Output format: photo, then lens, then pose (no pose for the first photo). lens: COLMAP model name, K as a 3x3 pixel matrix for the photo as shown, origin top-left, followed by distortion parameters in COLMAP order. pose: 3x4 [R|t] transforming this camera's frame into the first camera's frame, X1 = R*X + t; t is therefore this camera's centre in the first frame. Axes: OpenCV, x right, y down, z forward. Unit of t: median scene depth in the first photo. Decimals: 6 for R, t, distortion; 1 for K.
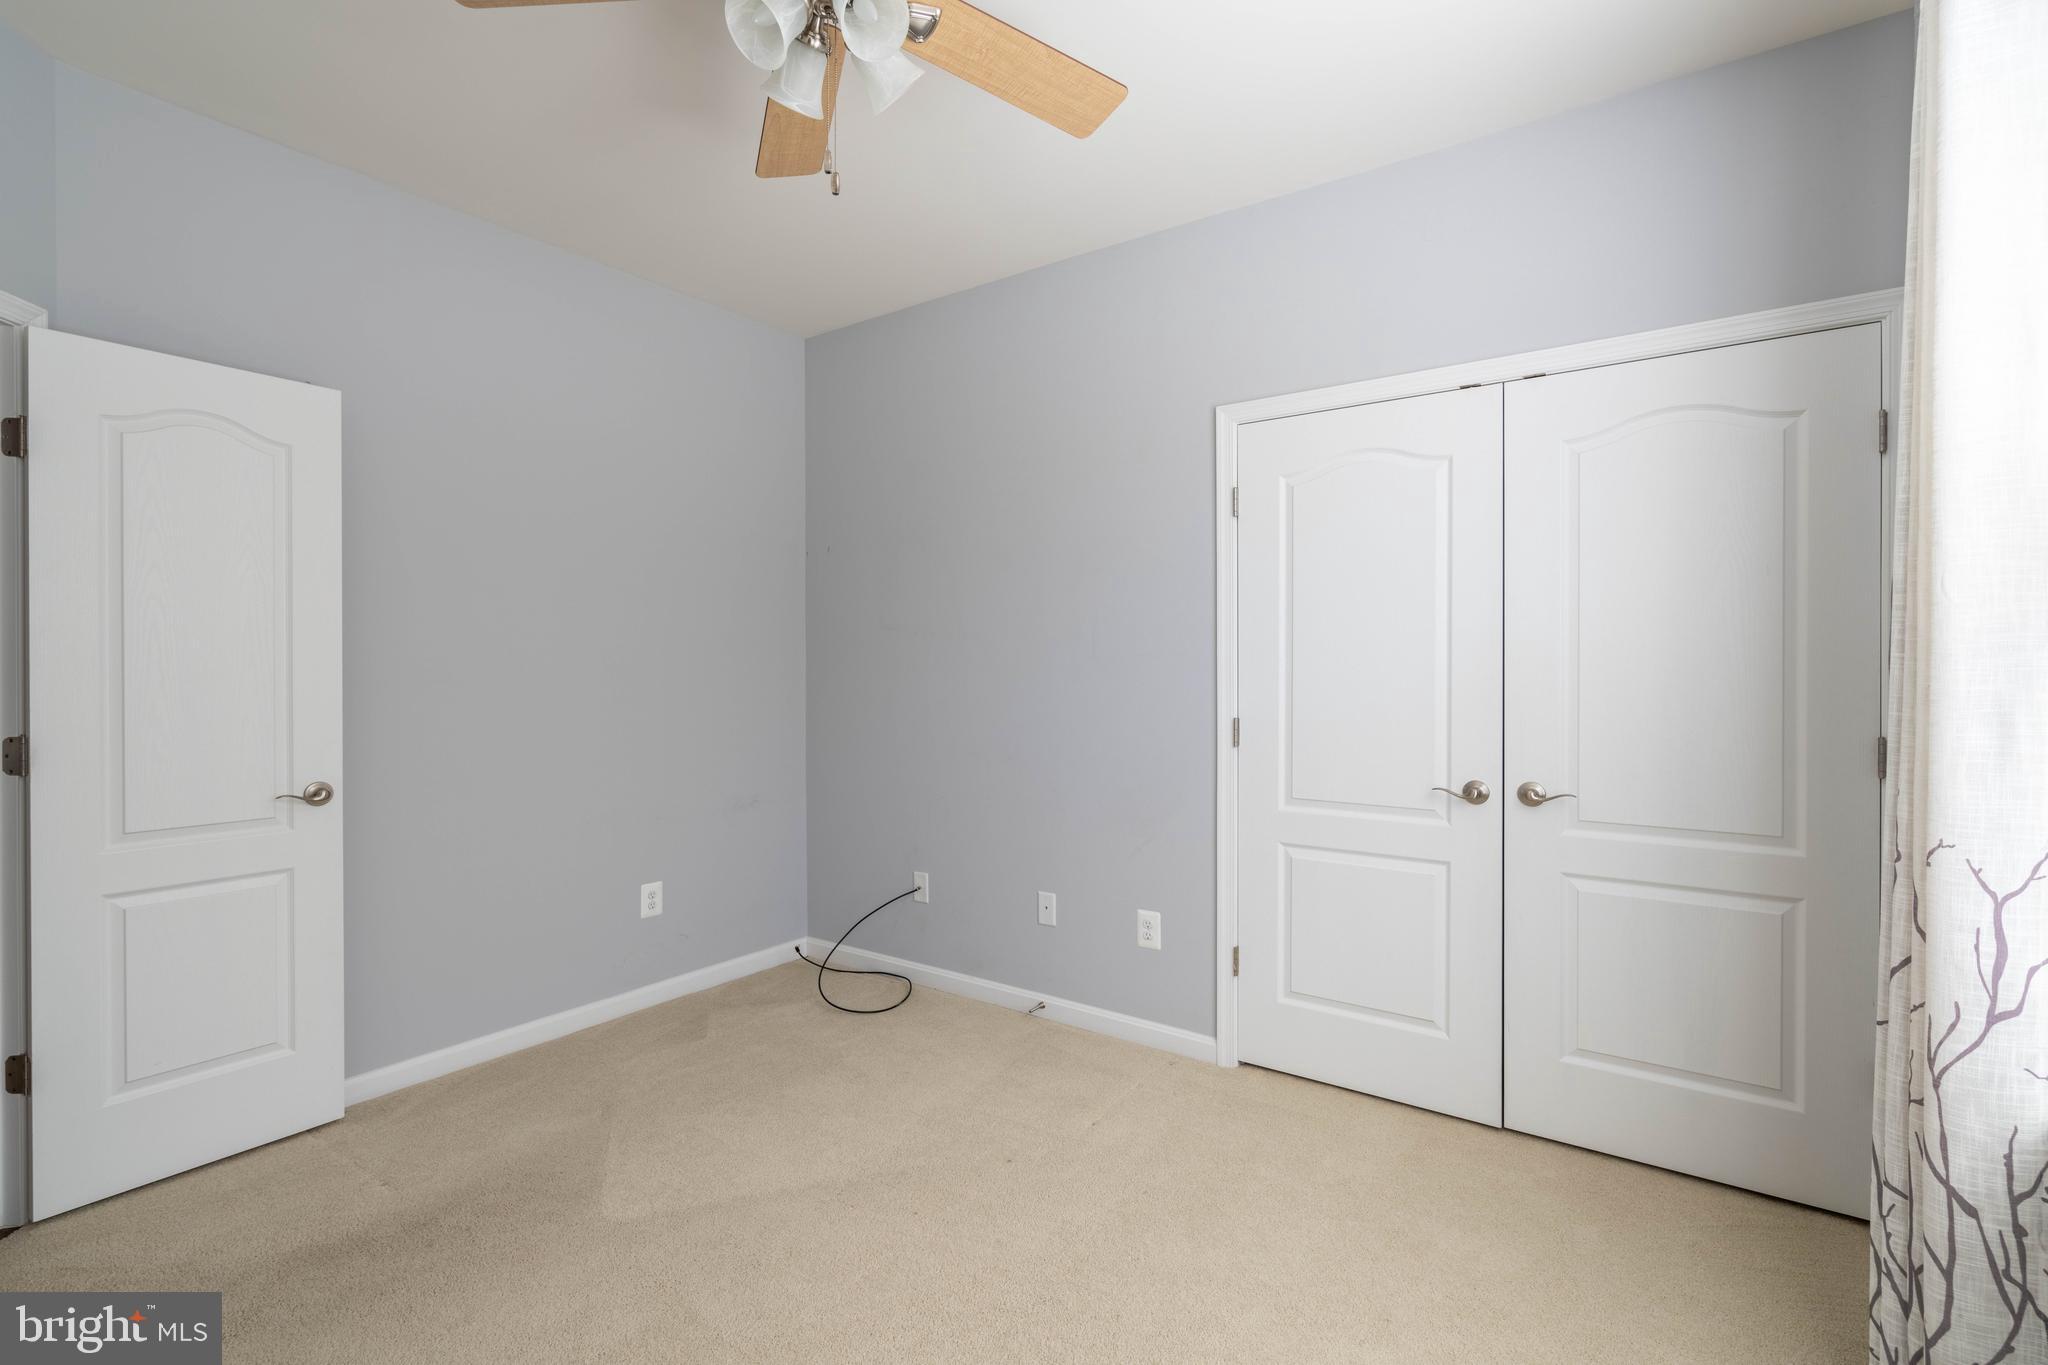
lens RADIAL K [[928.8, 0, 1024.2], [0, 928.8, 672.4], [0, 0, 1]] dist [-0.002011, -0.000423]
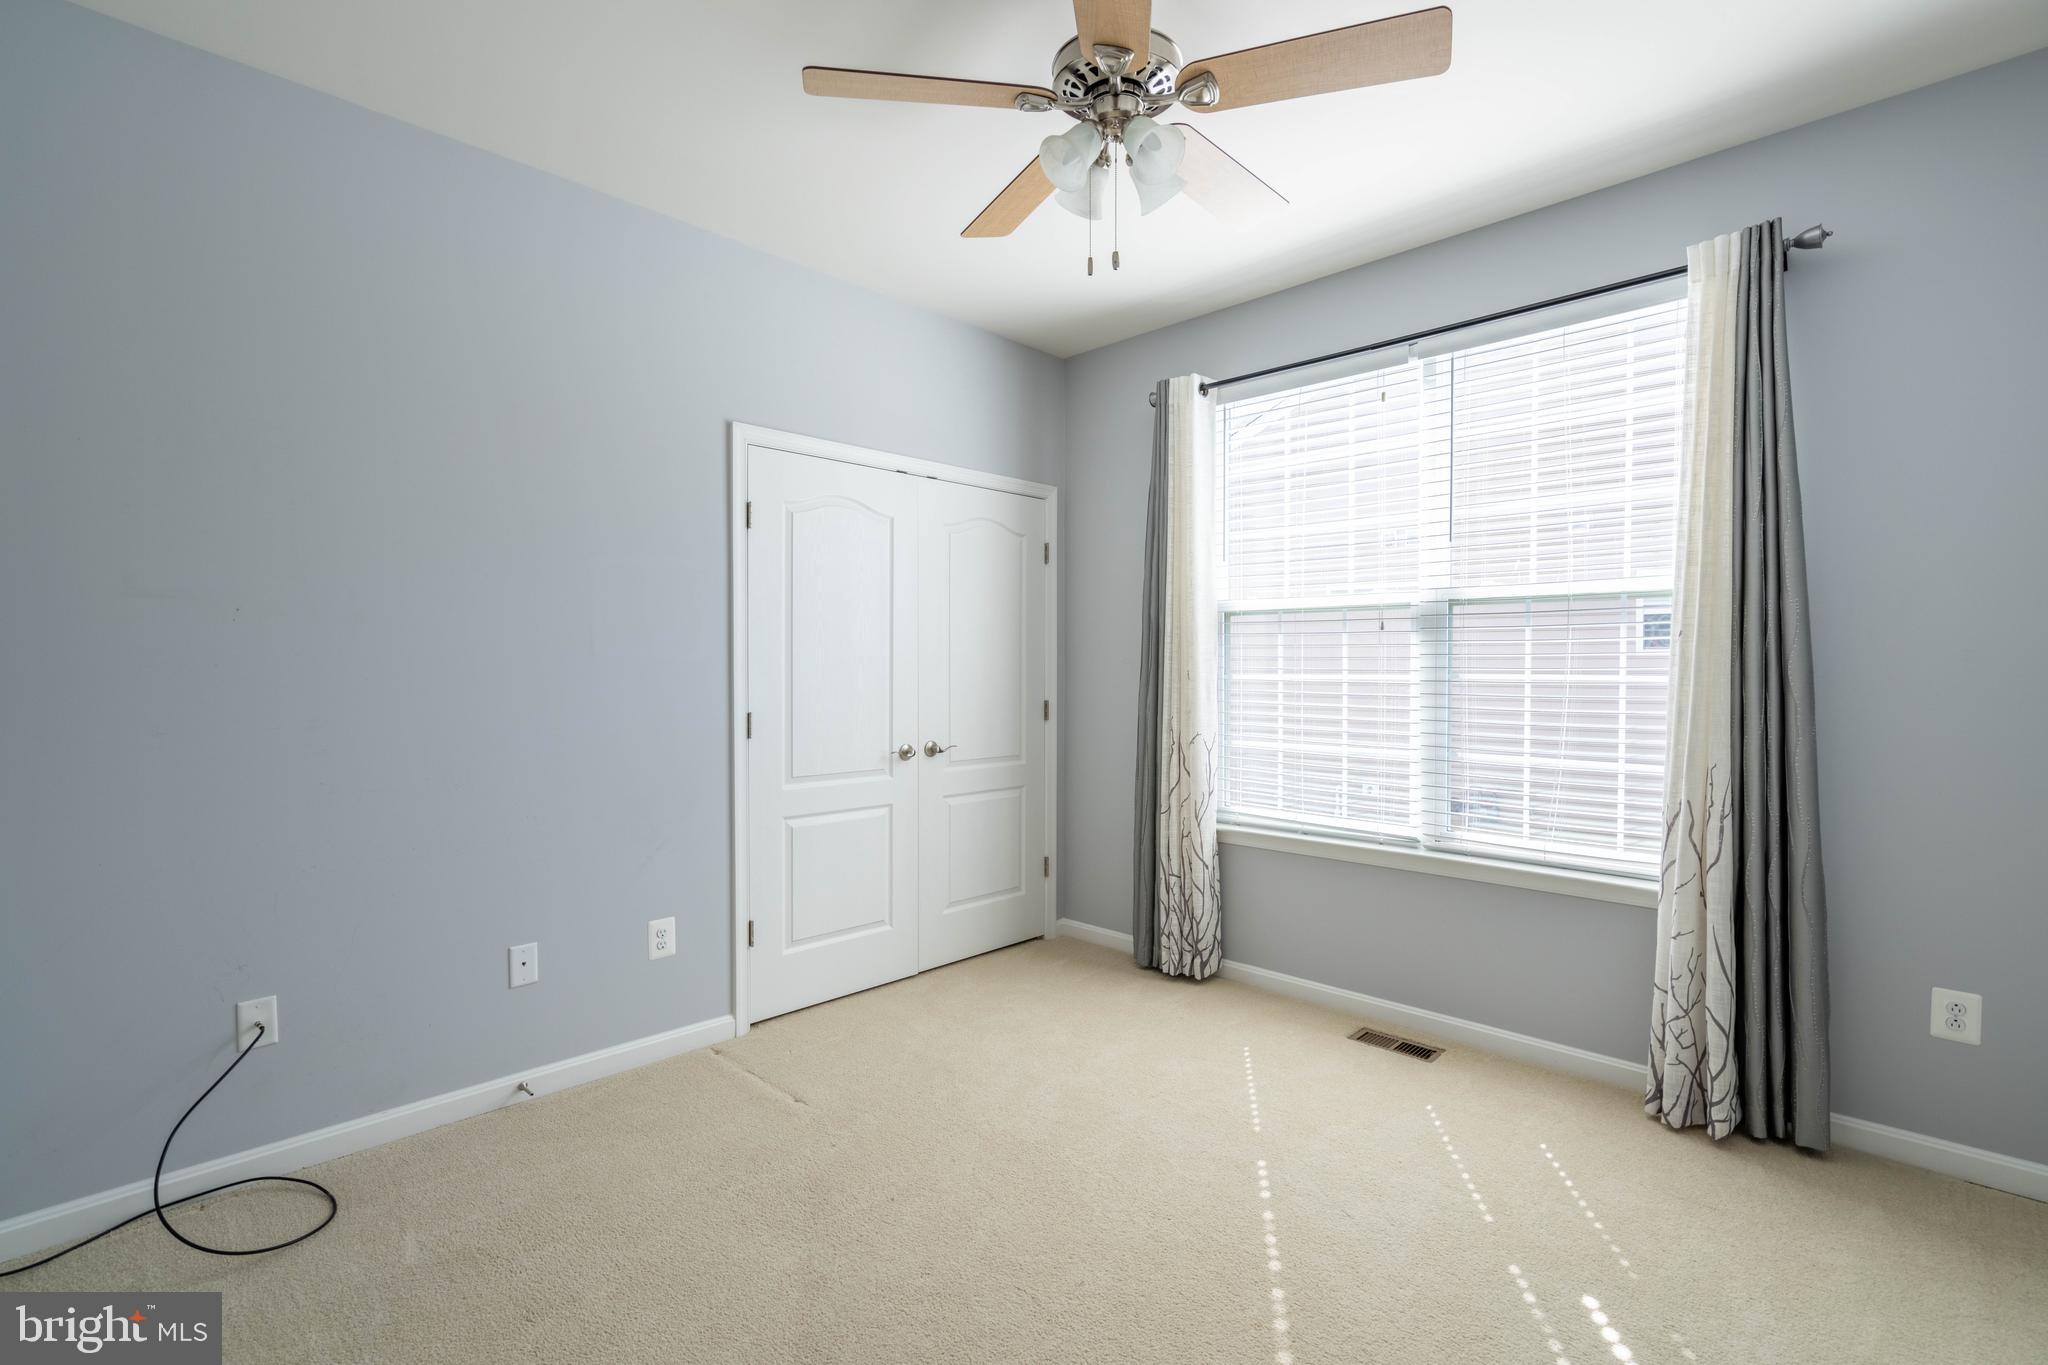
lens RADIAL K [[928.8, 0, 1024.2], [0, 928.8, 672.4], [0, 0, 1]] dist [-0.002011, -0.000423]
pose [[0.155347, -0.002693, 0.987856, -0.826098], [0.005158, 0.999985, 0.001915, 0.001104], [-0.987847, 0.004798, 0.155358, 0.519883]]
